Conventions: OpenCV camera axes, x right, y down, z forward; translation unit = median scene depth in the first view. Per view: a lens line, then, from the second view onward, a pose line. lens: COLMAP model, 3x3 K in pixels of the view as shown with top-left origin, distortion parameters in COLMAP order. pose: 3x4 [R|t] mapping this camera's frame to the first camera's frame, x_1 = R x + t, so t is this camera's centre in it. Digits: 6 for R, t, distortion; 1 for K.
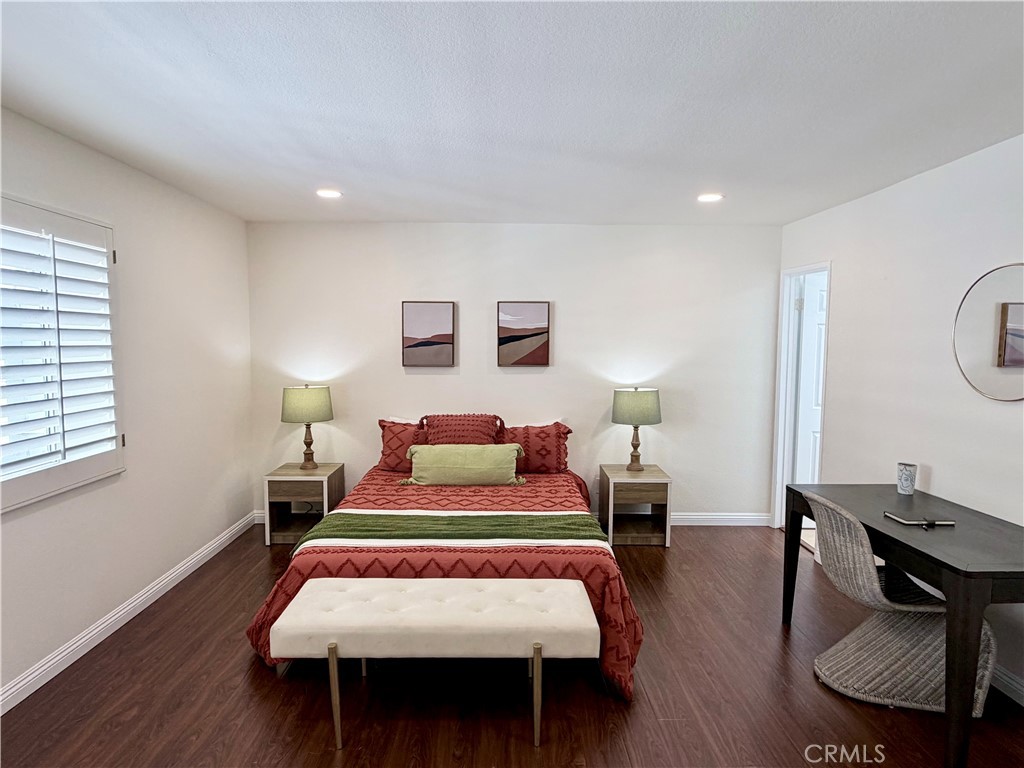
lens RADIAL K [[567.7, 0, 510.7], [0, 567.7, 382.7], [0, 0, 1]] dist [0.000576, -0.000258]
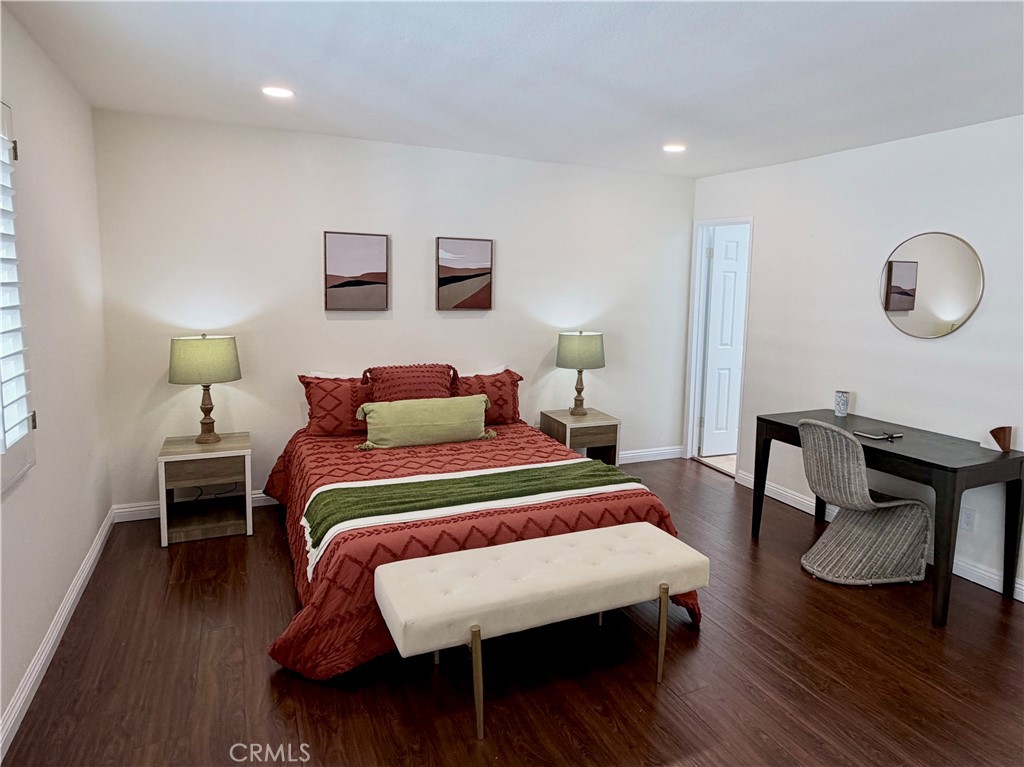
lens RADIAL K [[628.2, 0, 515.5], [0, 628.2, 349.6], [0, 0, 1]] dist [-0.000458, -0.000175]
pose [[0.909728, -0.027057, 0.414323, -0.342693], [0.010659, 0.999067, 0.041840, -0.007074], [-0.415068, -0.033646, 0.909168, 0.049806]]
